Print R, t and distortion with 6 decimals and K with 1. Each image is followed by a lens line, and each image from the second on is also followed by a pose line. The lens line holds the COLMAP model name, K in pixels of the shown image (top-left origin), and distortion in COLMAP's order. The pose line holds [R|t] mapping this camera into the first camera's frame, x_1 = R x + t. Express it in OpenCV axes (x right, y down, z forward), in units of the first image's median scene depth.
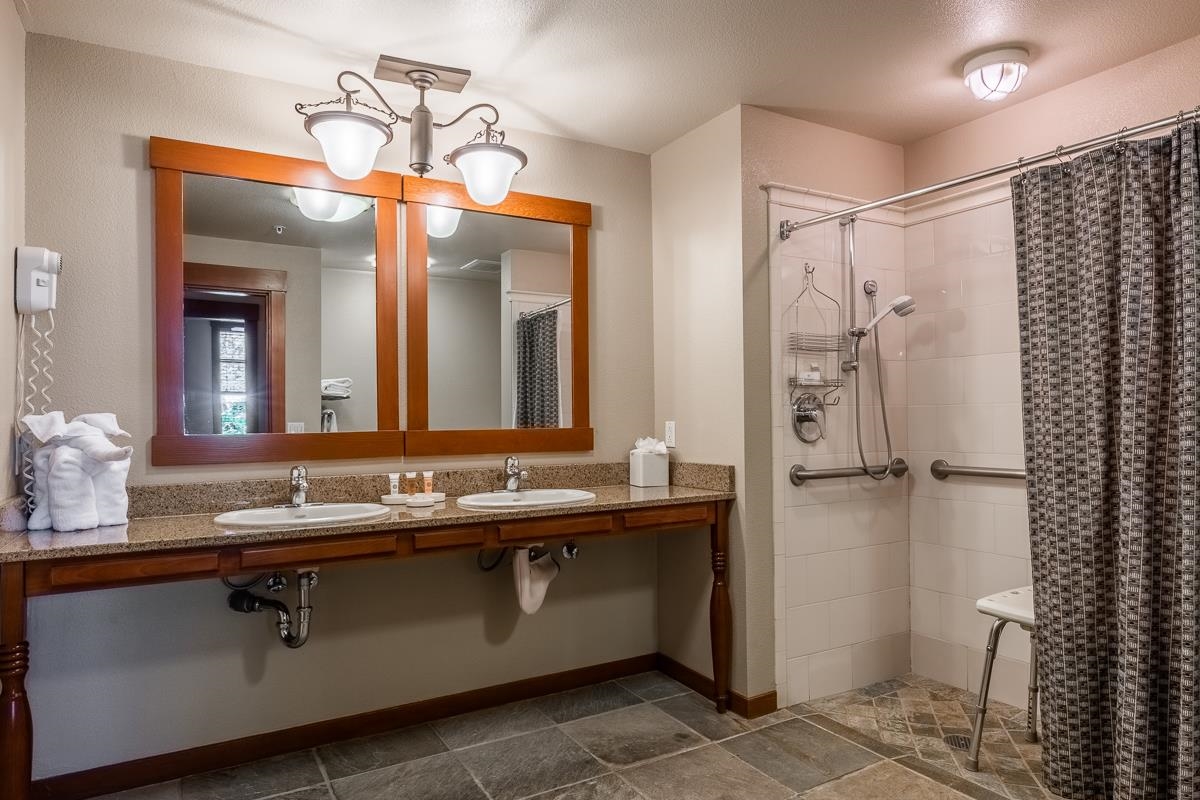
lens RADIAL K [[702.6, 0, 599.9], [0, 702.6, 385.1], [0, 0, 1]] dist [-0.002065, -0.000677]
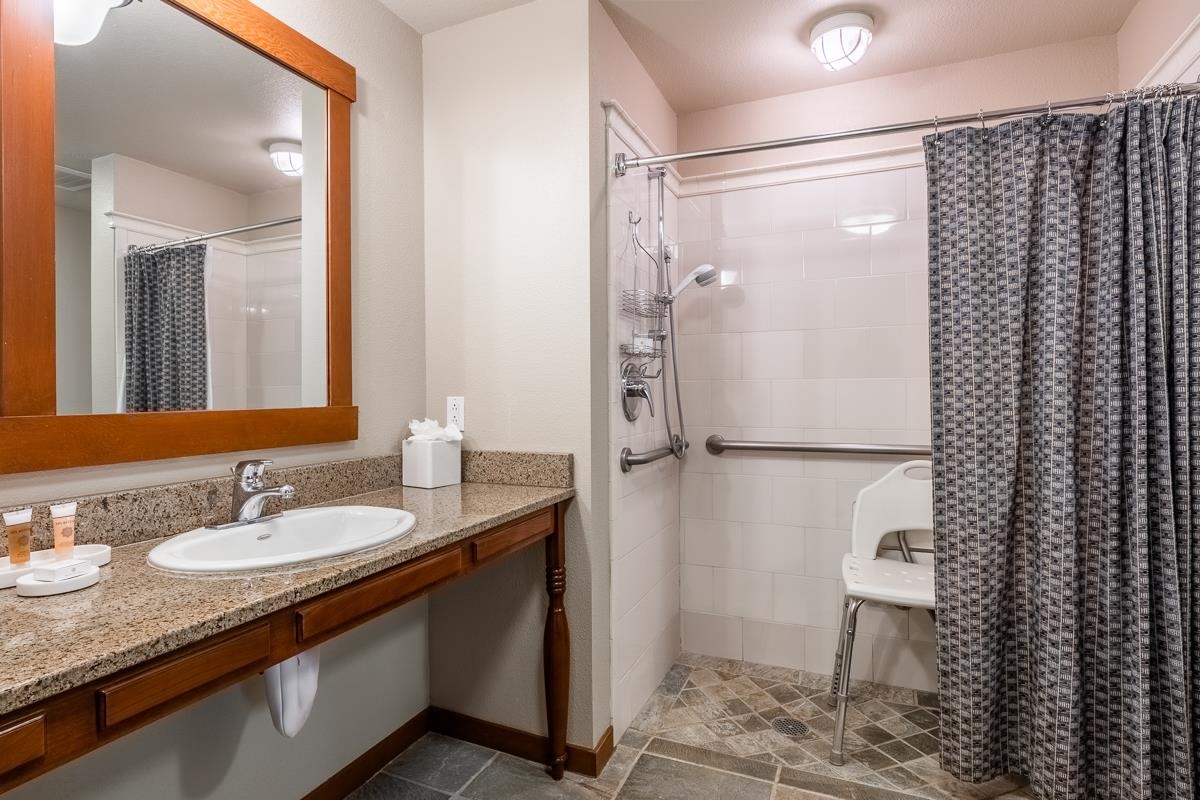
lens RADIAL K [[613.3, 0, 595.2], [0, 613.3, 382.7], [0, 0, 1]] dist [-0.002389, -0.000581]
pose [[0.811912, 0.013251, 0.583630, -0.190641], [-0.029184, 0.999414, 0.017907, 0.024585], [-0.583050, -0.031571, 0.811822, 0.454592]]
